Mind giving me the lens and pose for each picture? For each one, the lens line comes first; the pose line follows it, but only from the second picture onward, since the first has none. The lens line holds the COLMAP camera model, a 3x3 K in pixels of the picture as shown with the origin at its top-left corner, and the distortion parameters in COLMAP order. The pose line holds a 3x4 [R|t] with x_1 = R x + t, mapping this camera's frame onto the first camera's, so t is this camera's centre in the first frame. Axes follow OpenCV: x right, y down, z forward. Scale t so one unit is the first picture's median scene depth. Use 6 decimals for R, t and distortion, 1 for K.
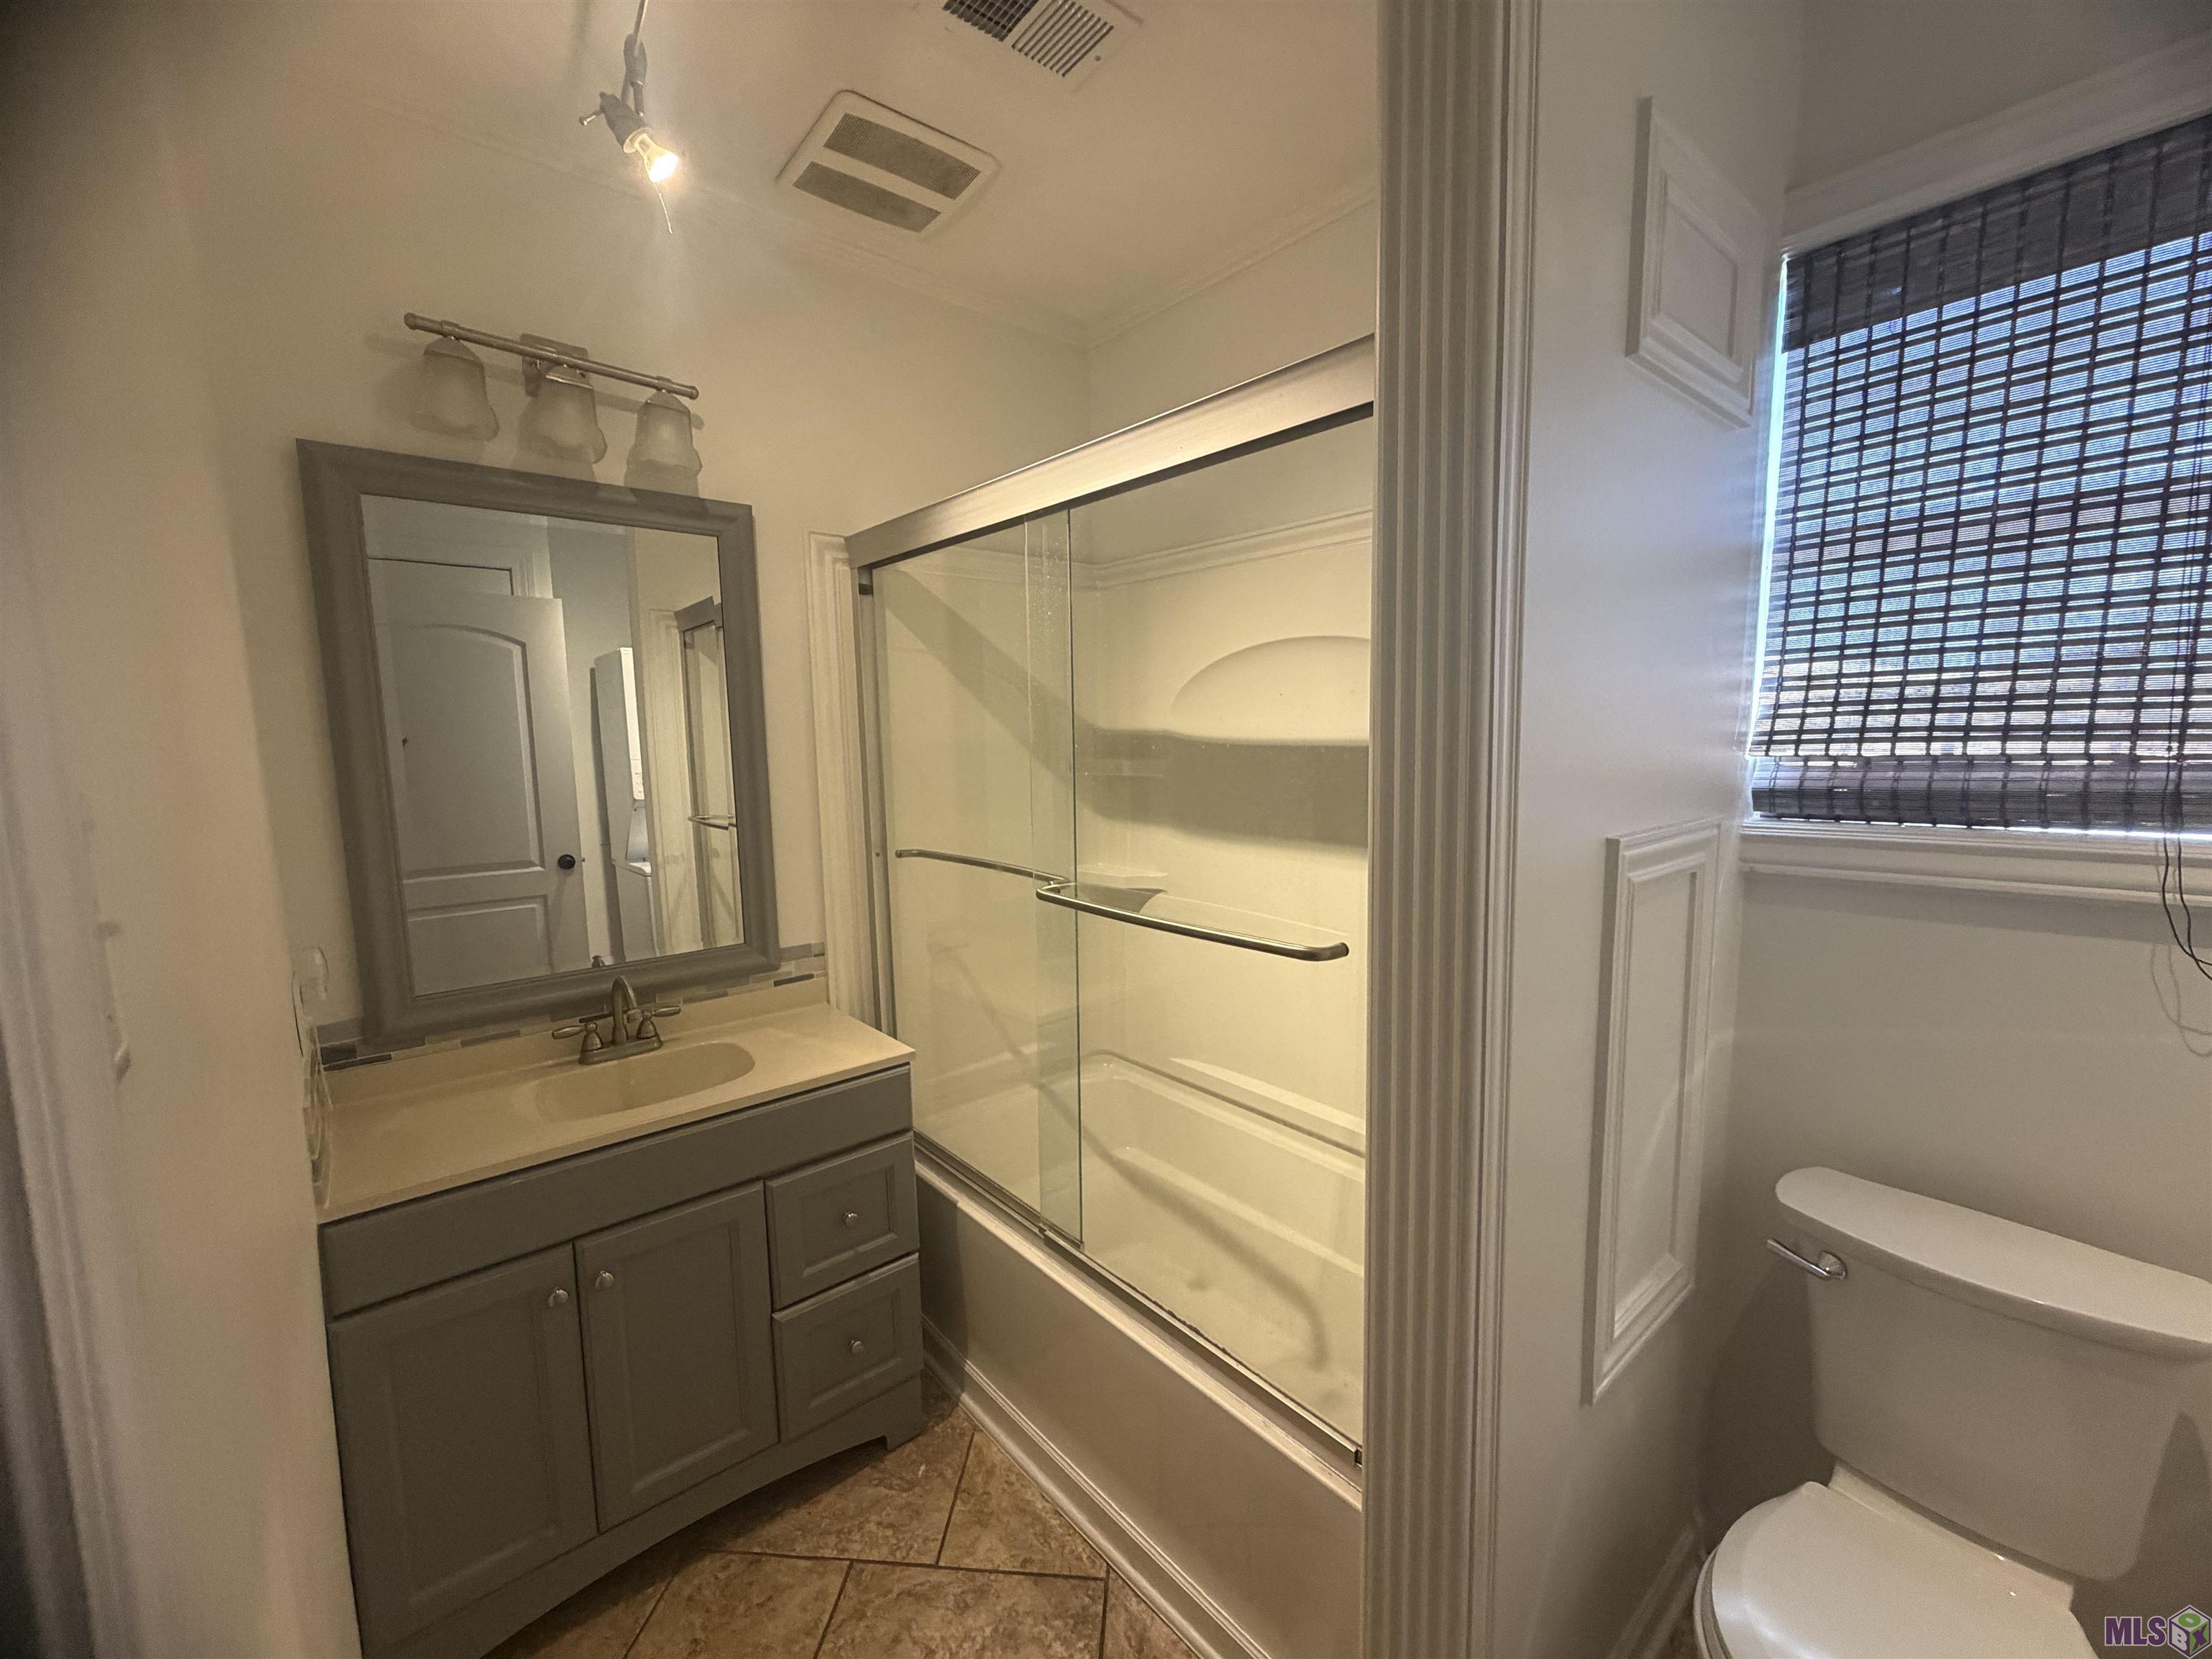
lens RADIAL K [[885.4, 0, 1101.6], [0, 885.4, 830.3], [0, 0, 1]] dist [0.000435, 0.000072]
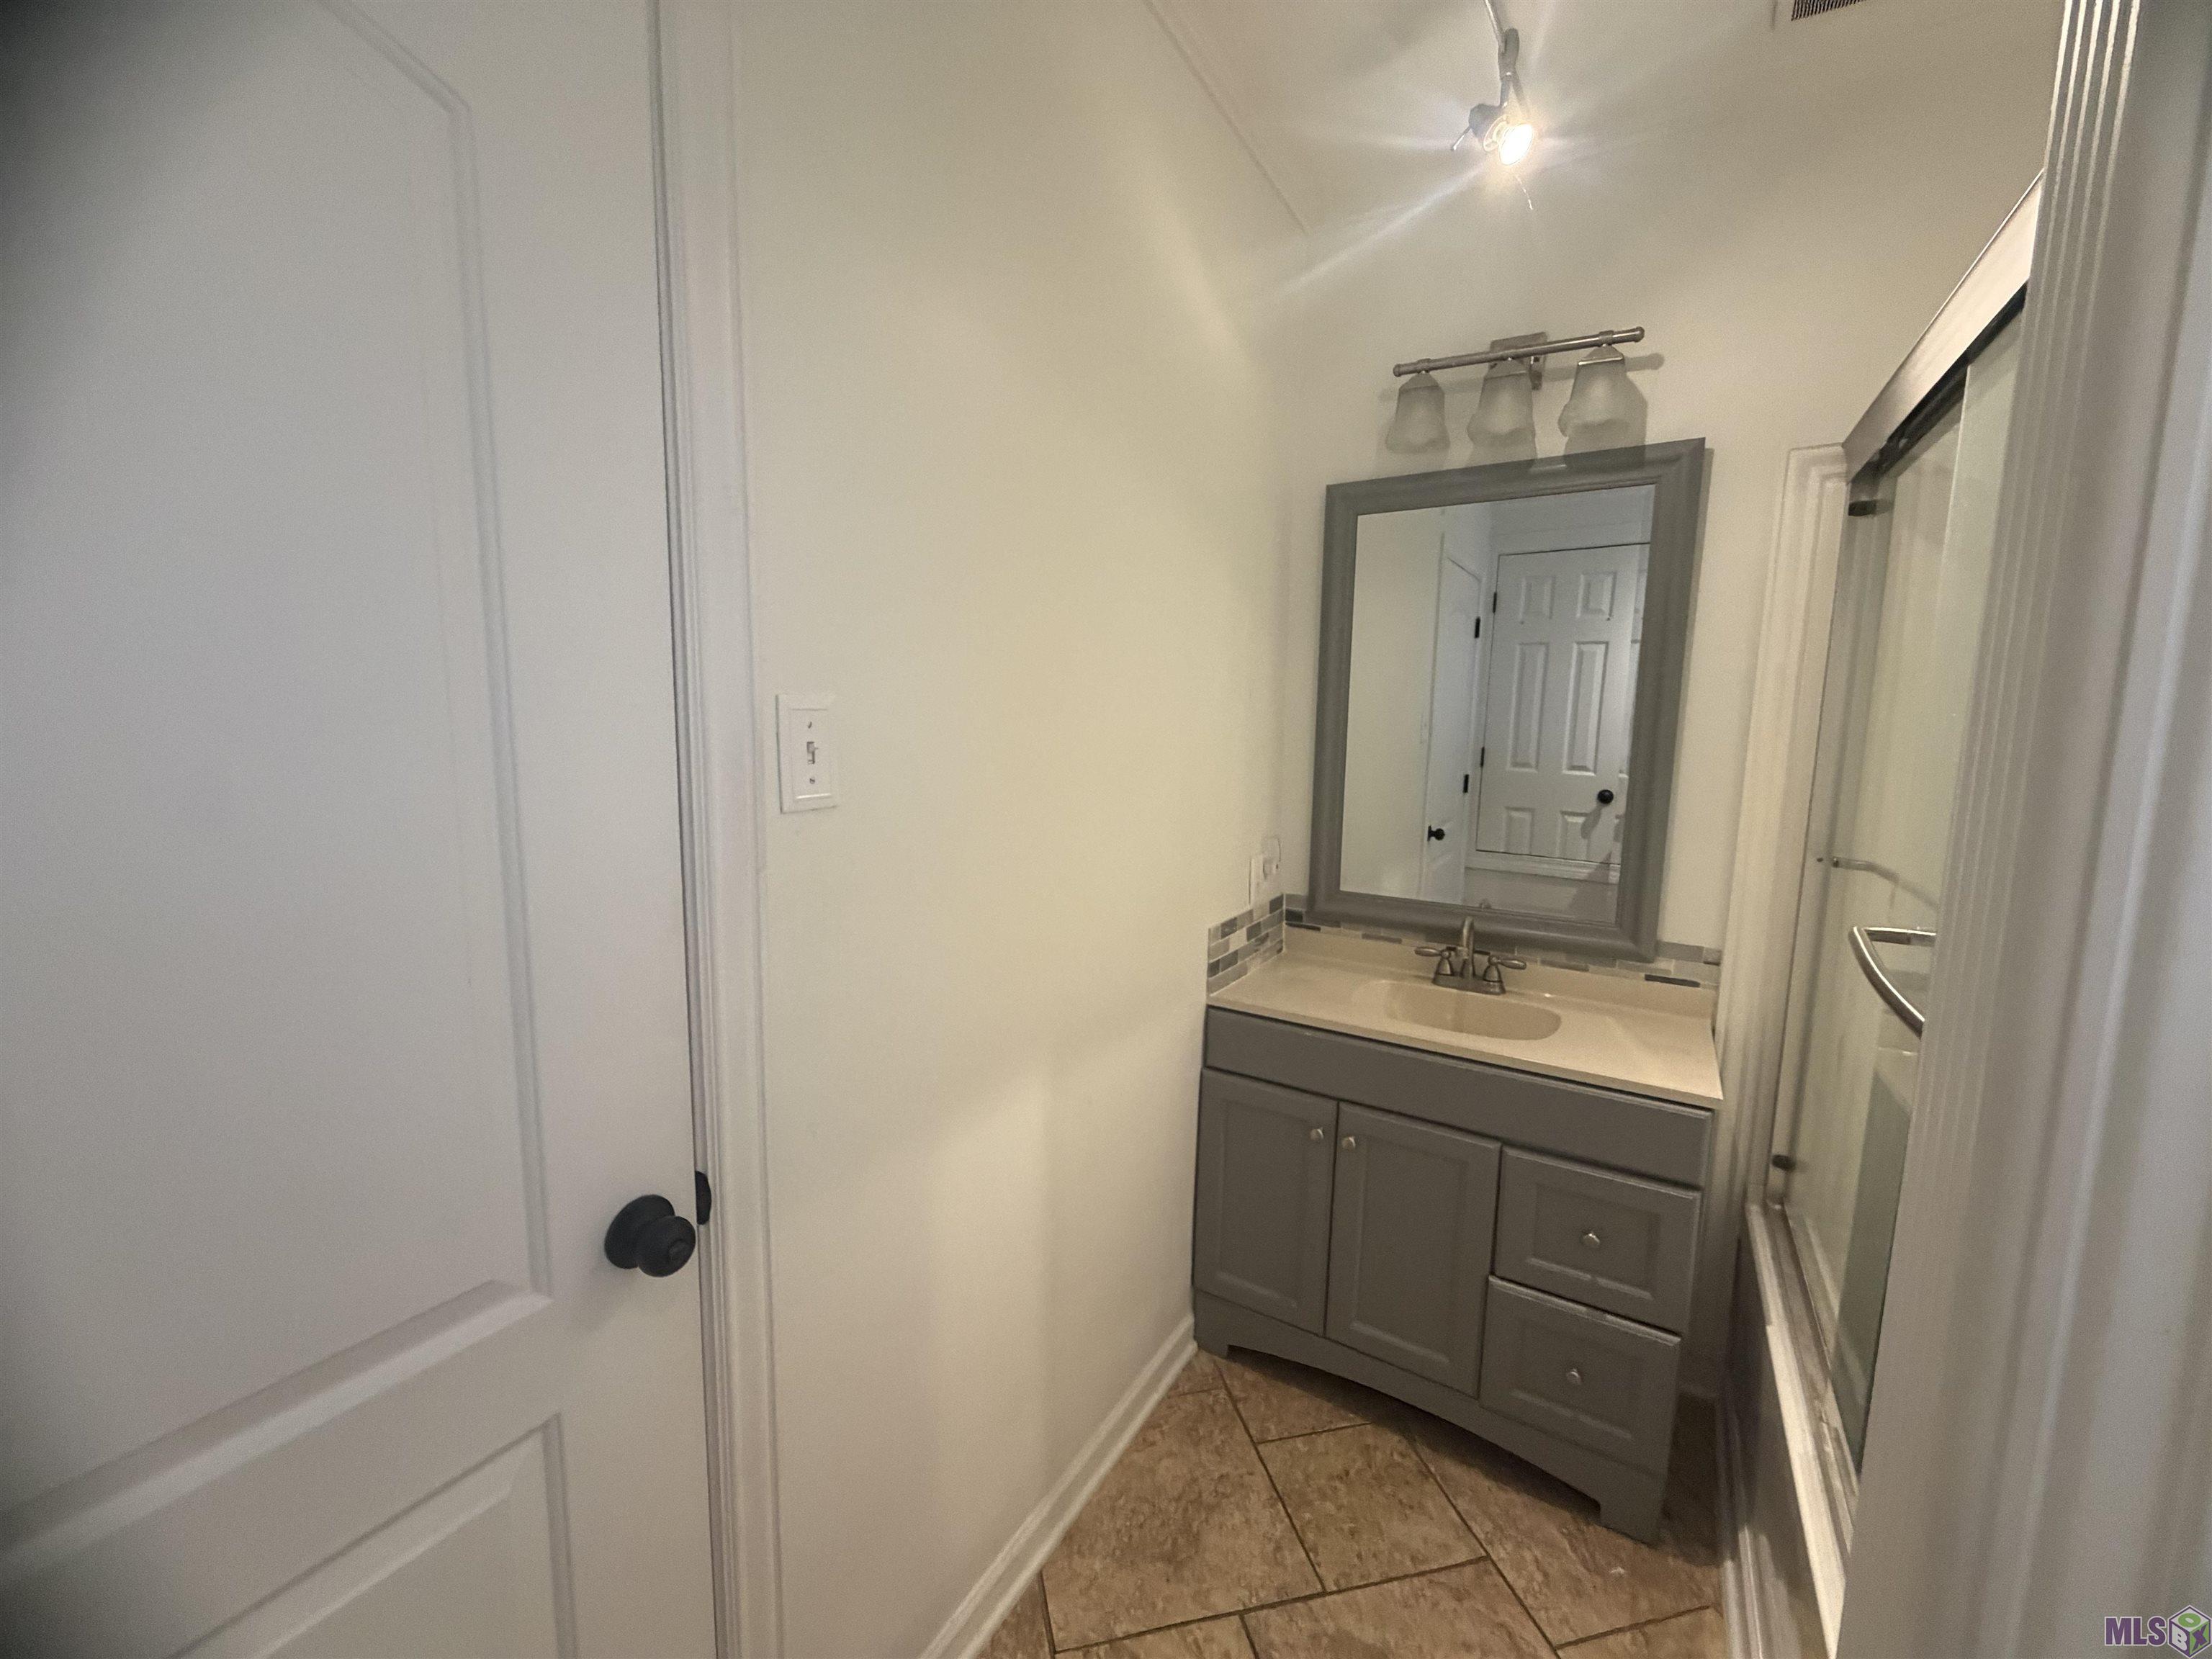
lens RADIAL K [[885.4, 0, 1101.6], [0, 885.4, 830.3], [0, 0, 1]] dist [0.000435, 0.000072]
pose [[0.303327, 0.147699, -0.941370, 0.358459], [-0.122954, 0.985722, 0.115040, -0.012249], [0.944921, 0.080851, 0.317156, 0.219497]]
